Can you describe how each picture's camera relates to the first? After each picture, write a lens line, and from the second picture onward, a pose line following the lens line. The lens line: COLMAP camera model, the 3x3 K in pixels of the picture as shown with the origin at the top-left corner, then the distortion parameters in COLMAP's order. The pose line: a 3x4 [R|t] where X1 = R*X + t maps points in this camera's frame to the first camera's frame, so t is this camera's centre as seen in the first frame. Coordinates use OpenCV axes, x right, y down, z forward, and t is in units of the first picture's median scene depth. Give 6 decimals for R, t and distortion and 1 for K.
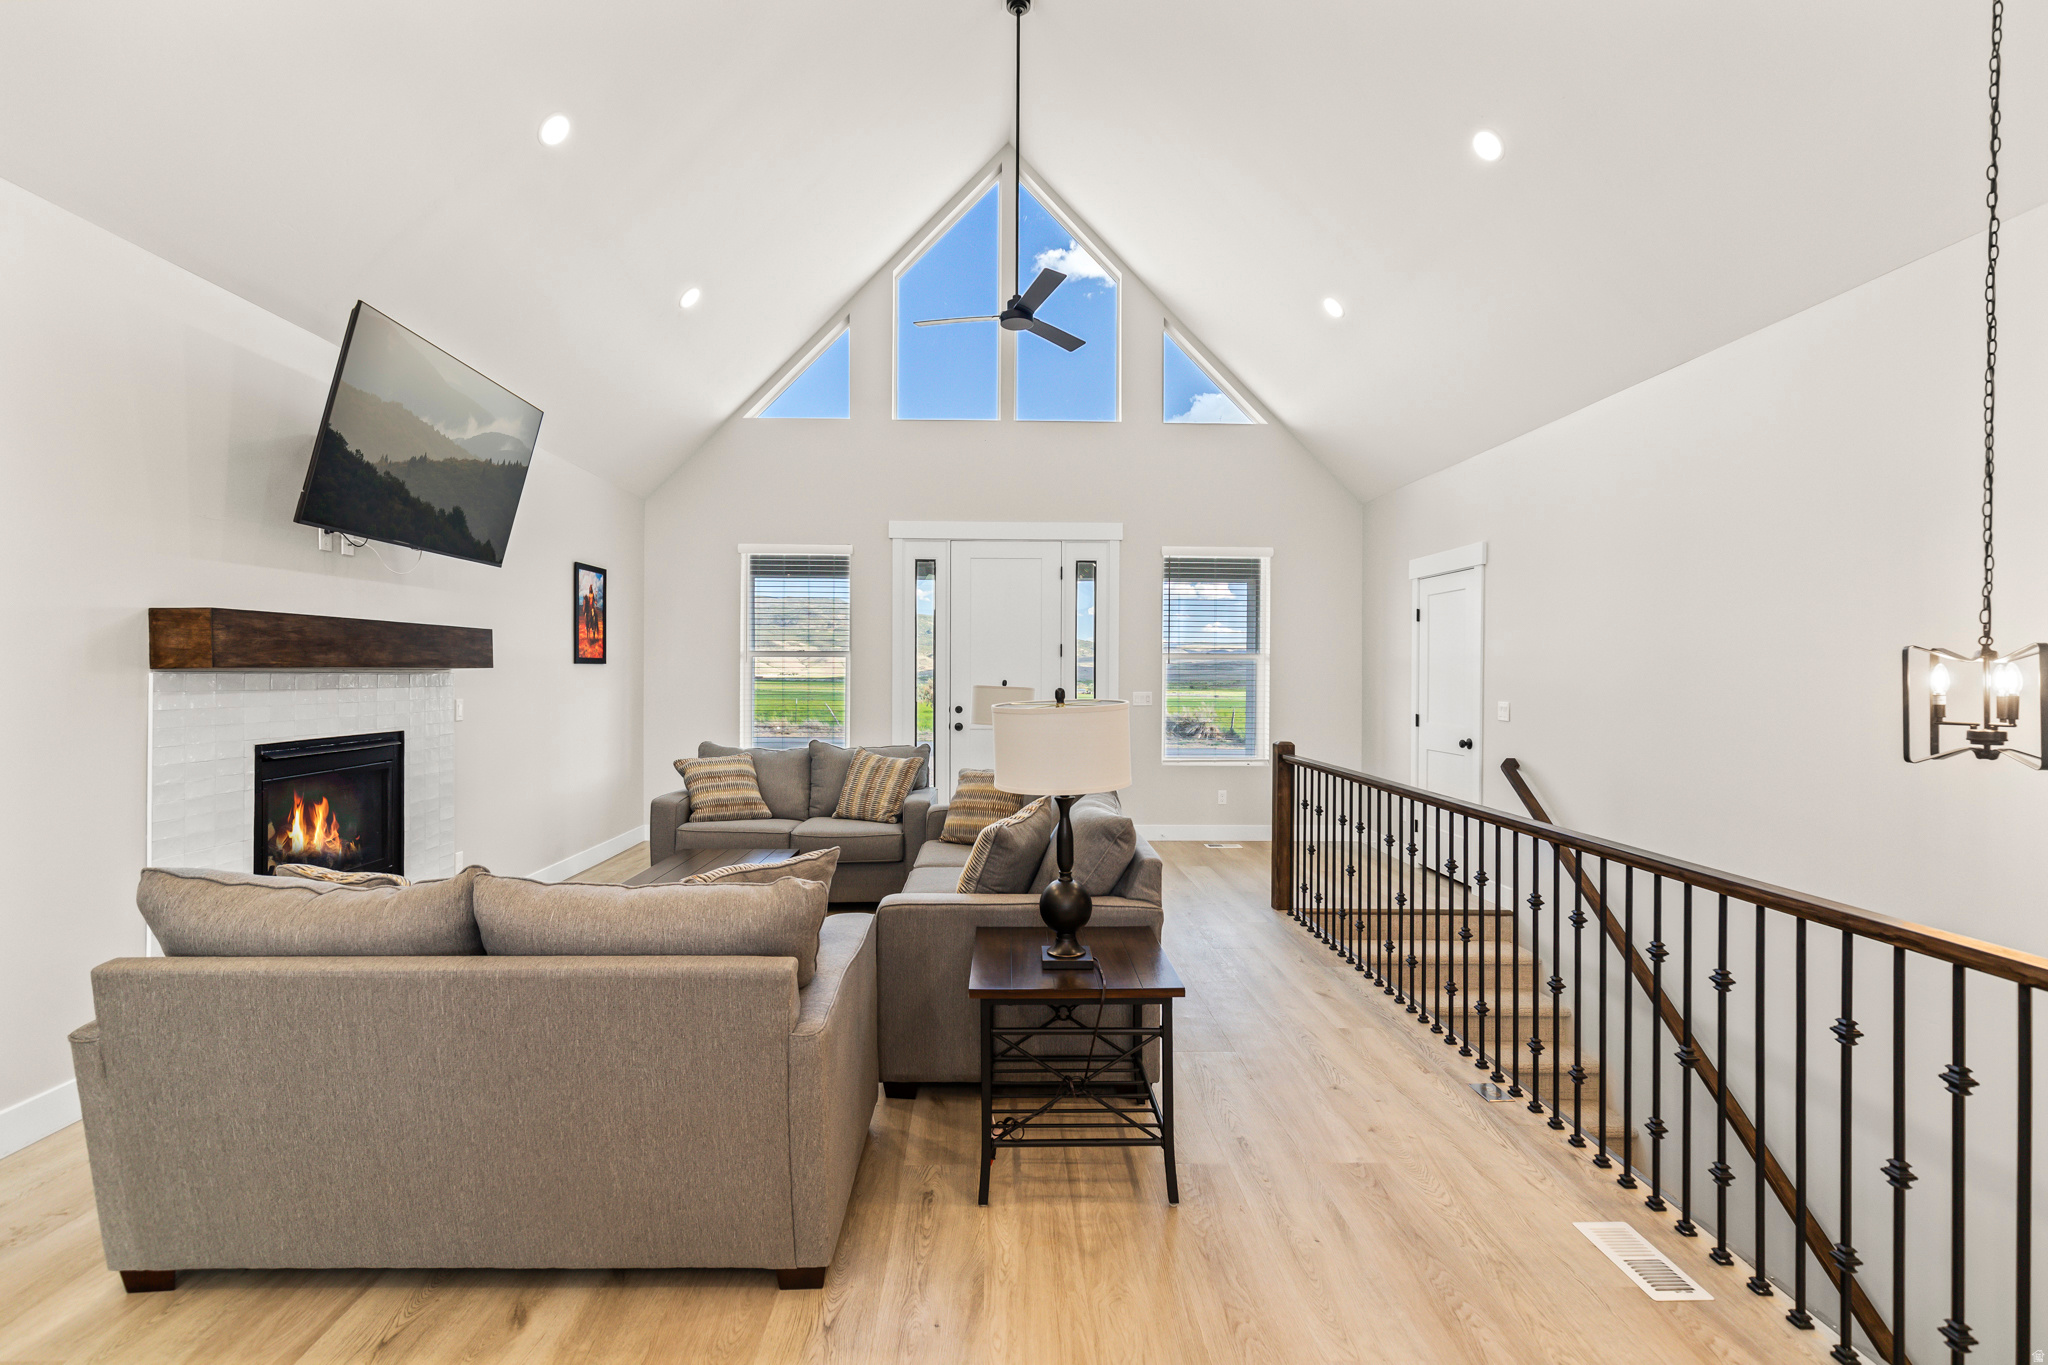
lens RADIAL K [[922.2, 0, 1014.4], [0, 922.2, 667.1], [0, 0, 1]] dist [0.004897, -0.001354]
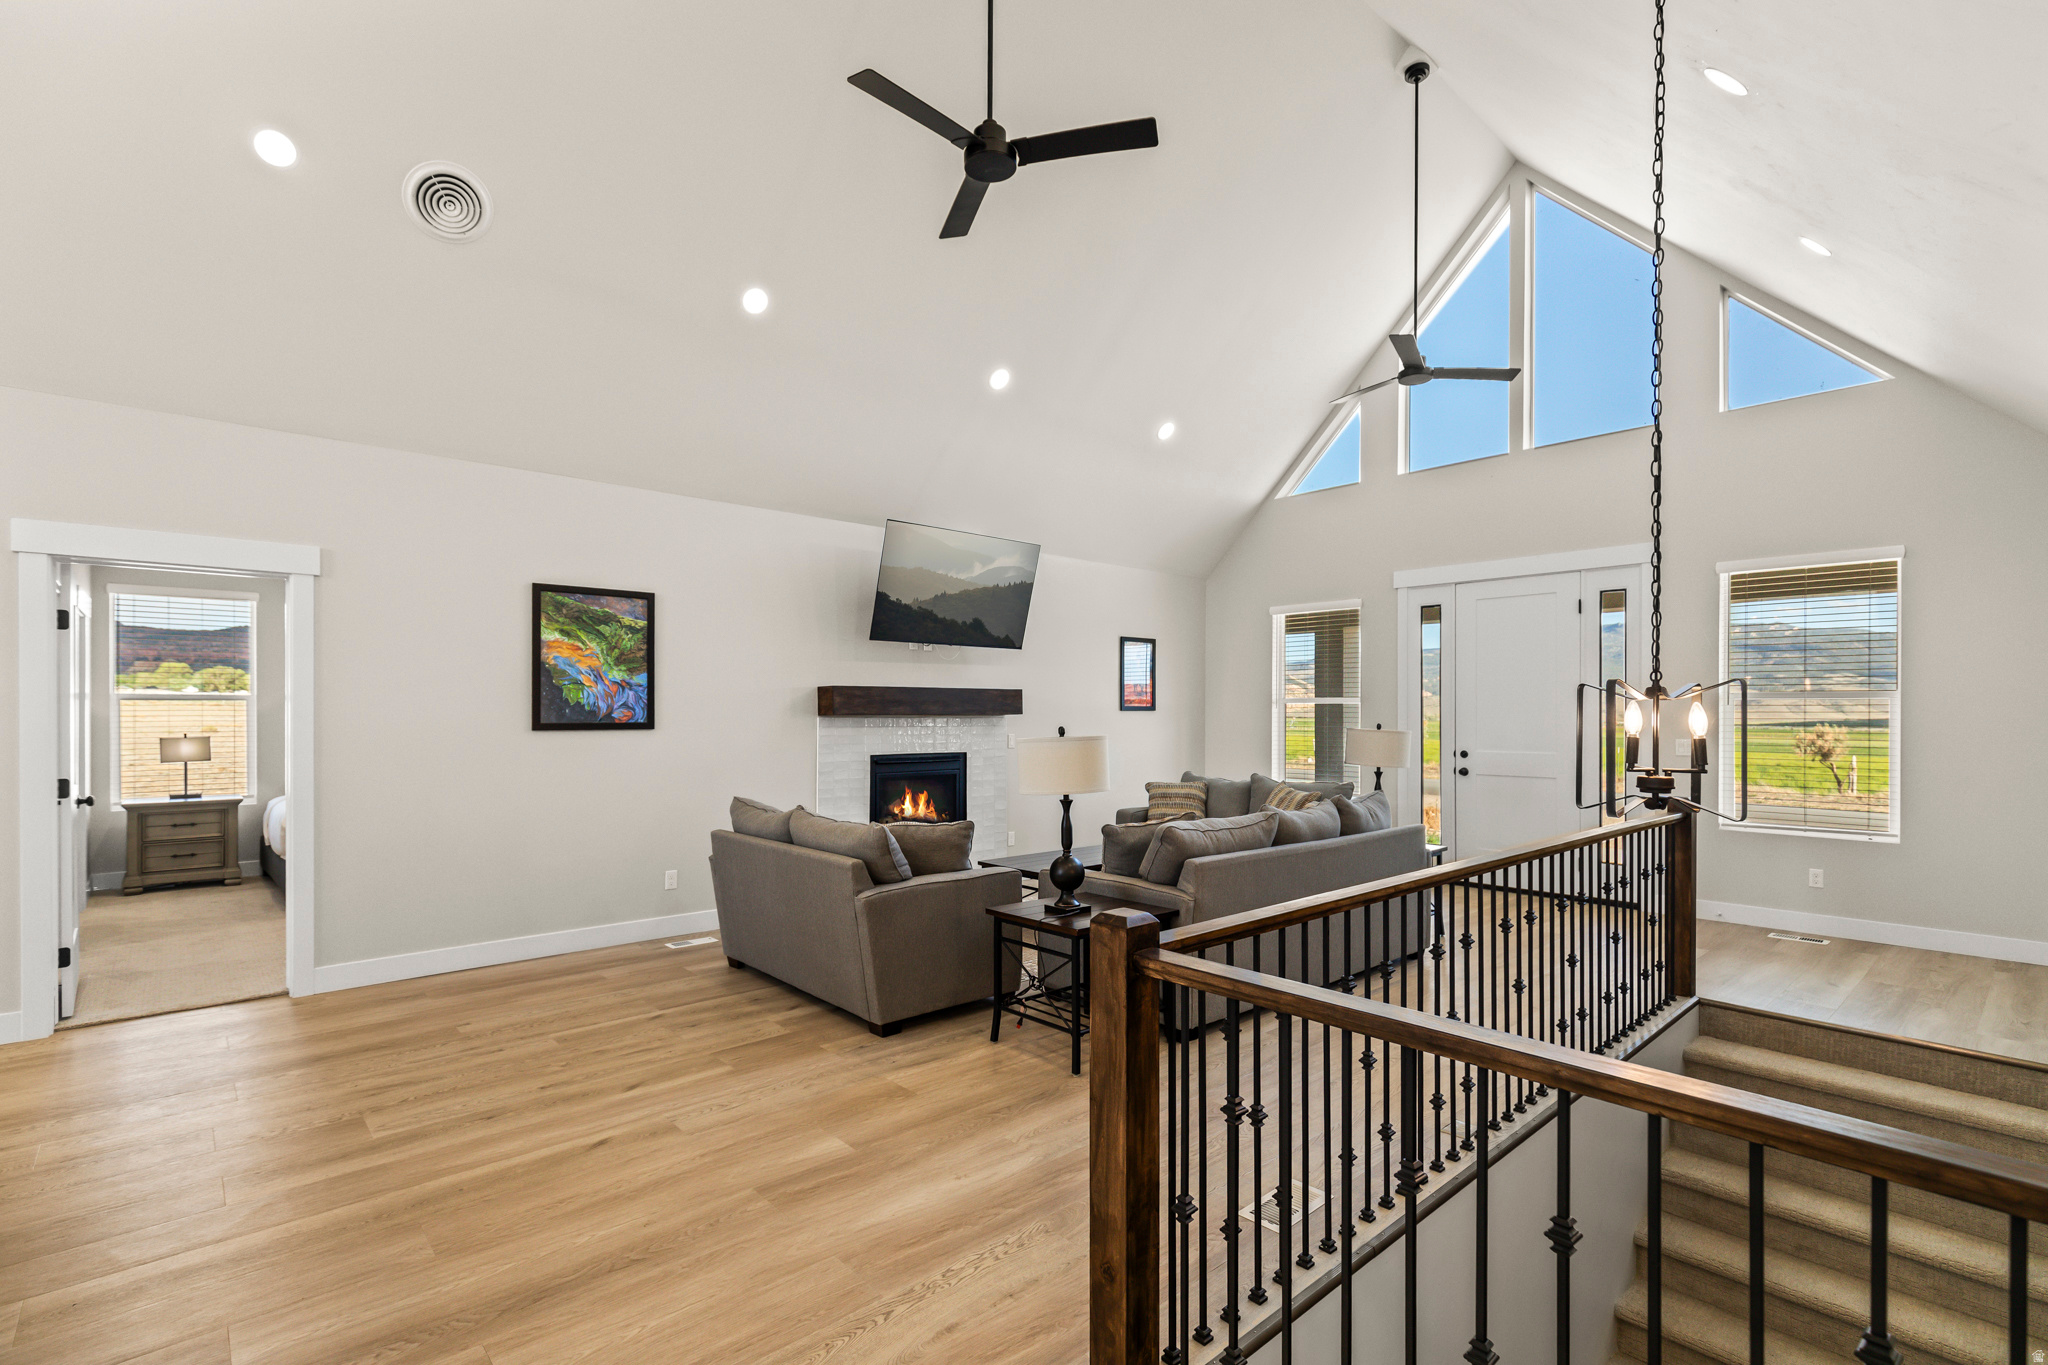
lens RADIAL K [[922.2, 0, 1015.7], [0, 922.2, 702.7], [0, 0, 1]] dist [0.004897, -0.001354]
pose [[0.647127, -0.015075, -0.762233, 0.744477], [0.006941, 0.999880, -0.013883, 0.002982], [0.762351, 0.003693, 0.647153, -0.015830]]
